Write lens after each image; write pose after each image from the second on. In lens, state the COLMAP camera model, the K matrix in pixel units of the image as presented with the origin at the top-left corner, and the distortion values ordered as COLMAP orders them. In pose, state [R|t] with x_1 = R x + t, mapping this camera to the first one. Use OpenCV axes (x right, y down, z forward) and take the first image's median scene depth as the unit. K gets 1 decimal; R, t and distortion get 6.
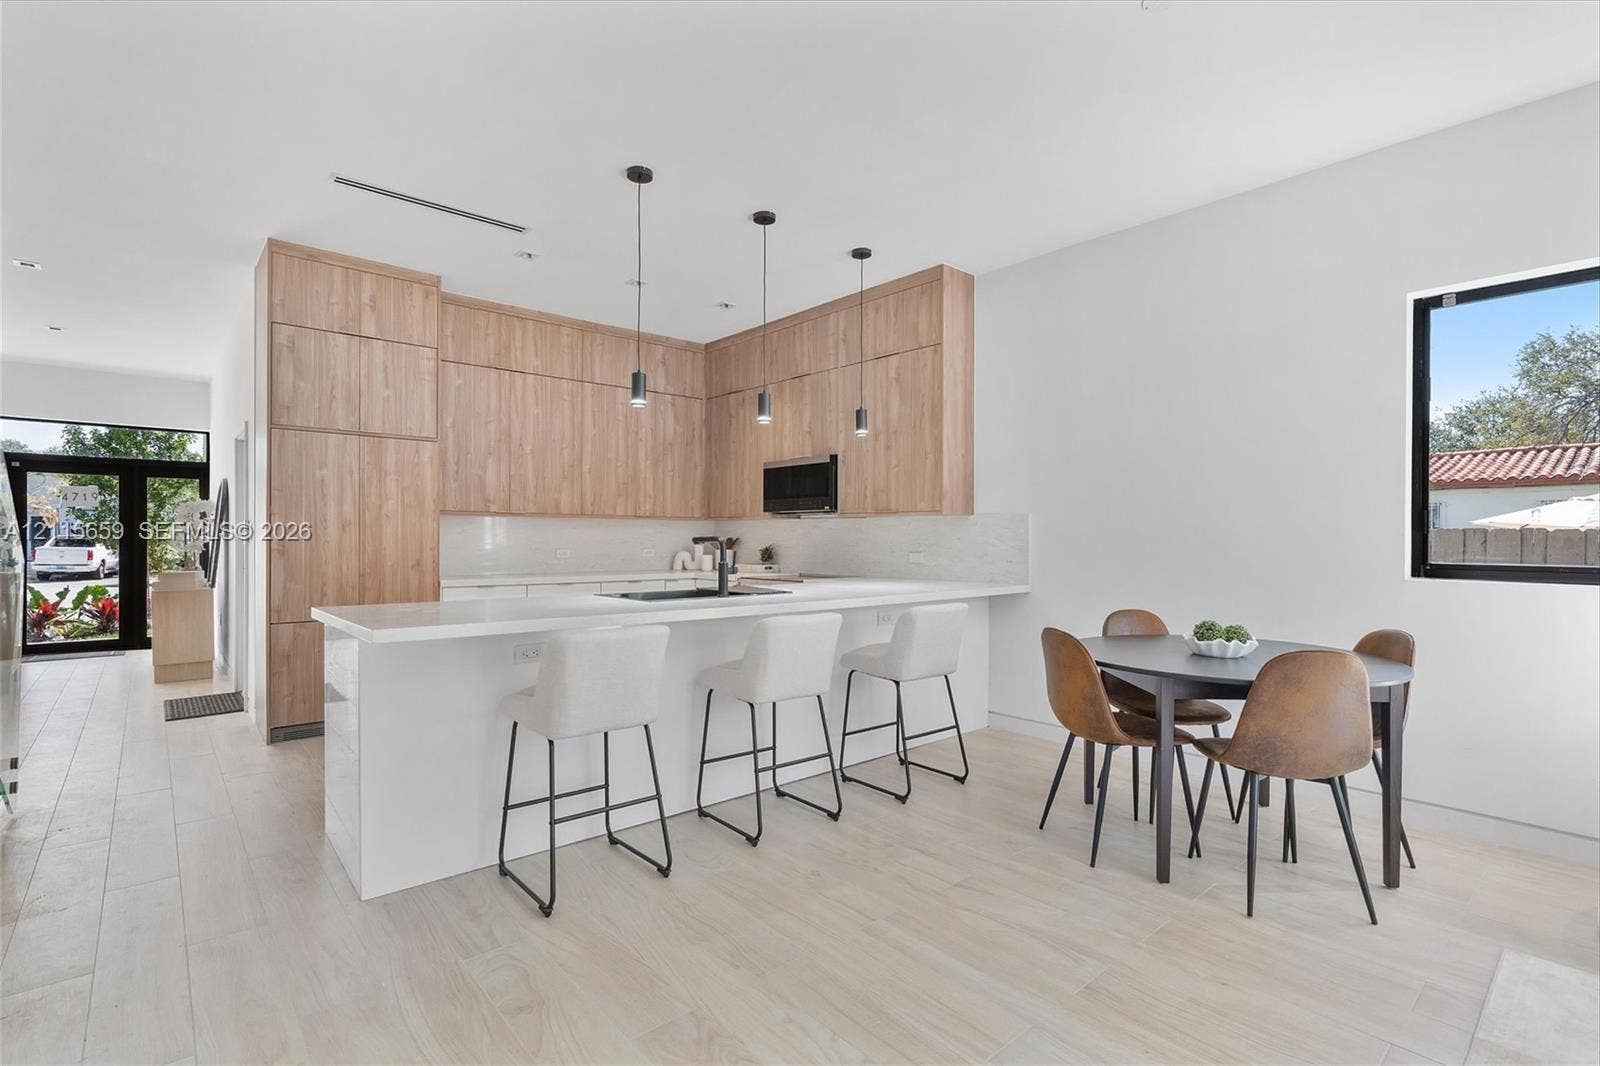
lens RADIAL K [[743.3, 0, 795.1], [0, 743.3, 524.5], [0, 0, 1]] dist [-0.000916, -0.000614]
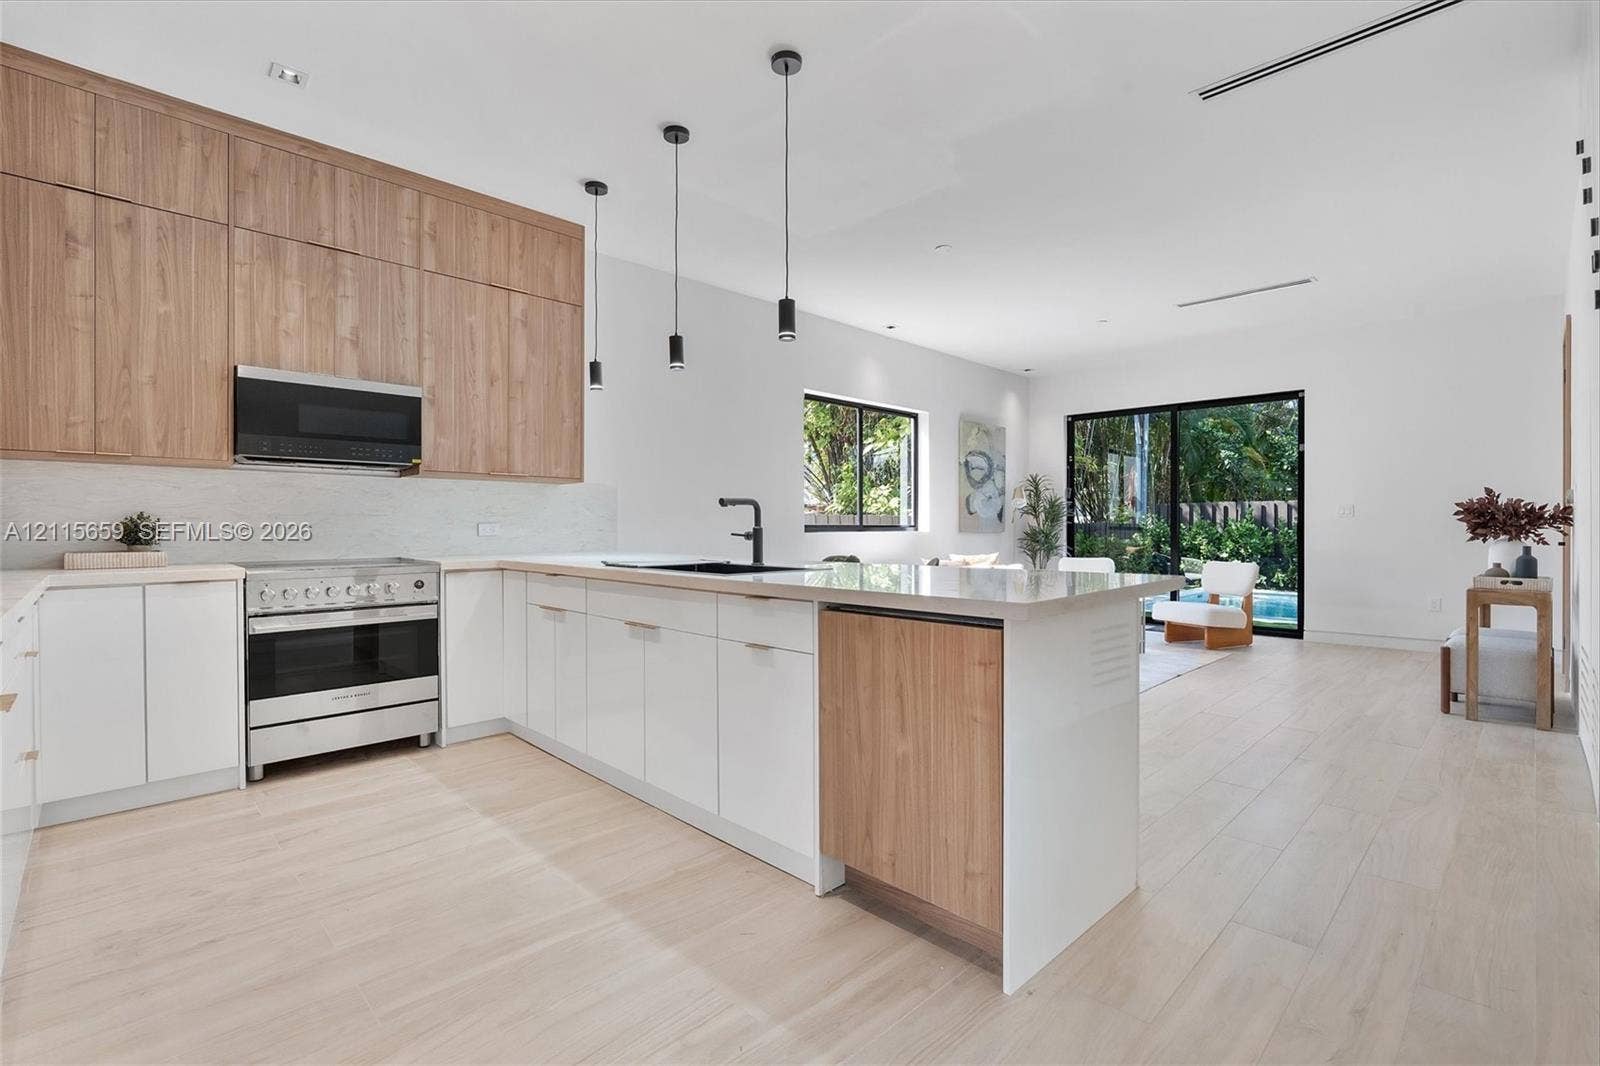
lens RADIAL K [[730.4, 0, 800.0], [0, 730.4, 533.0], [0, 0, 1]] dist [-0.000867, 0.000198]
pose [[-0.051652, -0.012430, 0.998588, -0.685774], [-0.018928, 0.999755, 0.011466, 0.032063], [-0.998486, -0.018309, -0.051874, 0.671692]]
